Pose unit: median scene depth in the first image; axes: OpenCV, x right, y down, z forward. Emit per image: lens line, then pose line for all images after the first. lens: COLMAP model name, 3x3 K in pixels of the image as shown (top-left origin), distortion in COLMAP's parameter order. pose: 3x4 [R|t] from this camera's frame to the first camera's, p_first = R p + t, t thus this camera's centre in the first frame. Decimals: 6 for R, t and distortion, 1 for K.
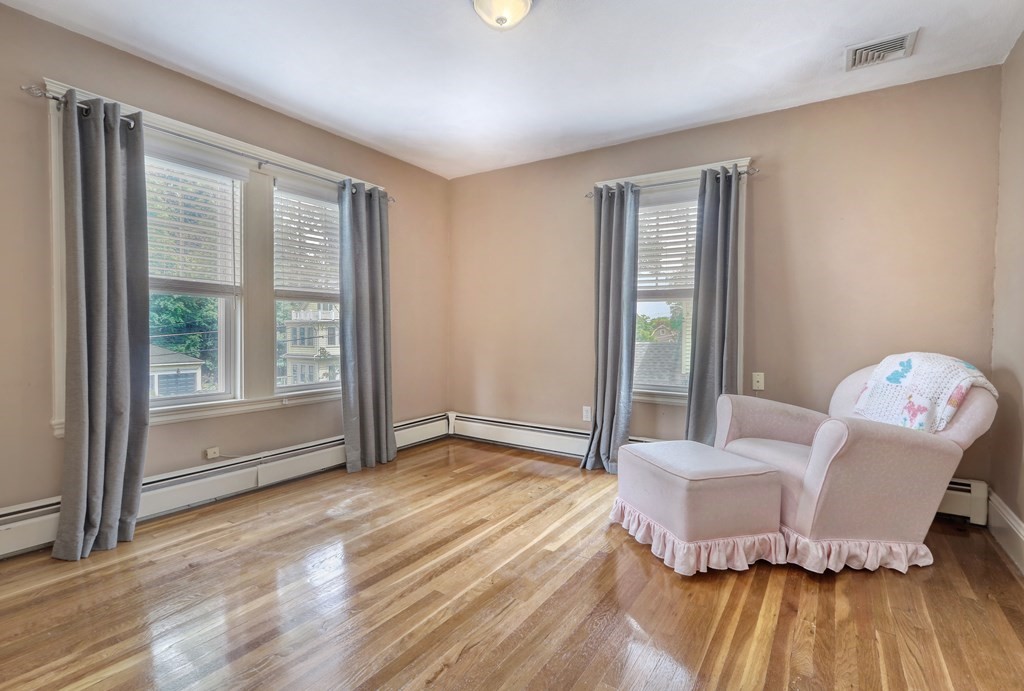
lens RADIAL K [[484.0, 0, 520.1], [0, 484.0, 346.2], [0, 0, 1]] dist [-0.001796, -0.001801]
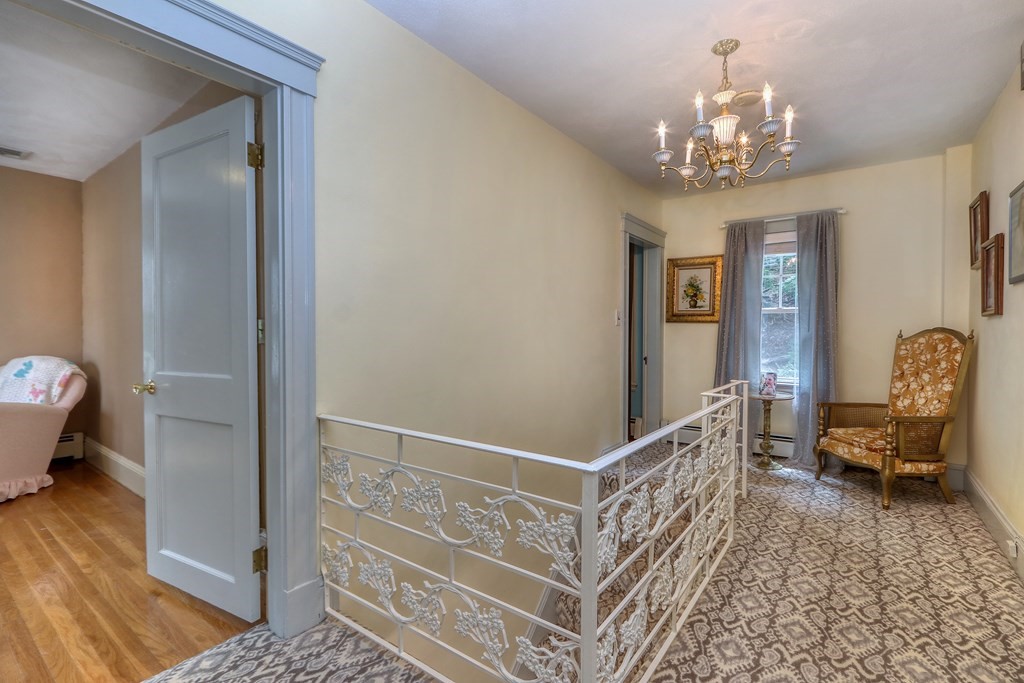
lens RADIAL K [[484.0, 0, 519.4], [0, 484.0, 340.9], [0, 0, 1]] dist [-0.001796, -0.001801]
pose [[0.059426, -0.013139, 0.998146, -0.666094], [0.026000, 0.999595, 0.011610, -0.014864], [-0.997894, 0.025262, 0.059744, -0.677448]]
